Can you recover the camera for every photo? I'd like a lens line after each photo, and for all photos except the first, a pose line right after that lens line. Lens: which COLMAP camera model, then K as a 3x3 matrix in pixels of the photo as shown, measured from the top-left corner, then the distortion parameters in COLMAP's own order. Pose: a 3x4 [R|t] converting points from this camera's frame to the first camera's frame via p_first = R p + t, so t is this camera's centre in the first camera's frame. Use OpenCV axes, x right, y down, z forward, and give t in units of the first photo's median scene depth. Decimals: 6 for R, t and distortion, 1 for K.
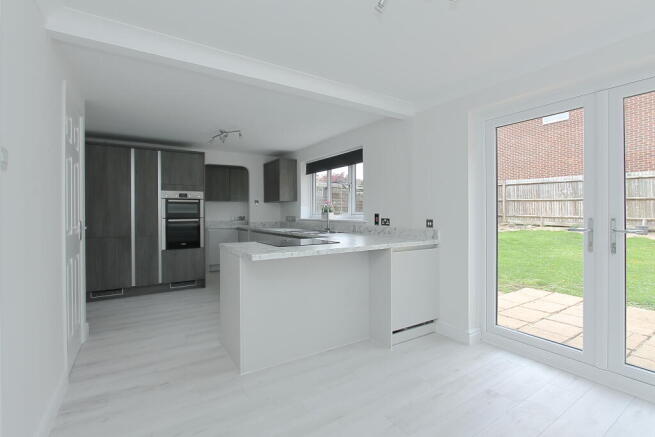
lens RADIAL K [[311.9, 0, 327.9], [0, 311.9, 212.9], [0, 0, 1]] dist [-0.001663, -0.000233]
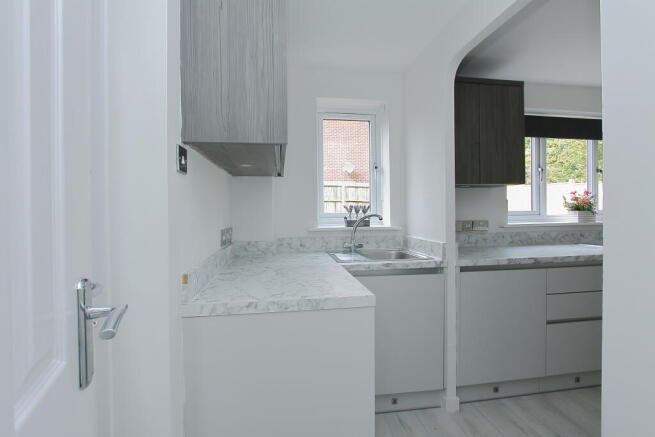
lens RADIAL K [[311.9, 0, 327.9], [0, 311.9, 212.9], [0, 0, 1]] dist [-0.001663, -0.000233]
pose [[0.395319, -0.001255, 0.918543, -0.734133], [0.006102, 0.999981, -0.001260, 0.000382], [-0.918524, 0.006103, 0.395319, 1.232795]]
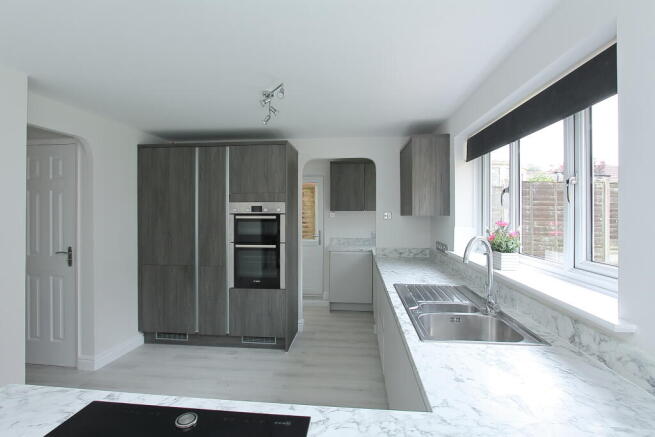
lens RADIAL K [[311.9, 0, 327.9], [0, 311.9, 212.9], [0, 0, 1]] dist [-0.001663, -0.000233]
pose [[0.782647, 0.004710, -0.622448, 0.073780], [-0.004460, 0.999988, 0.001958, -0.049403], [0.622450, 0.001244, 0.782658, 0.569681]]
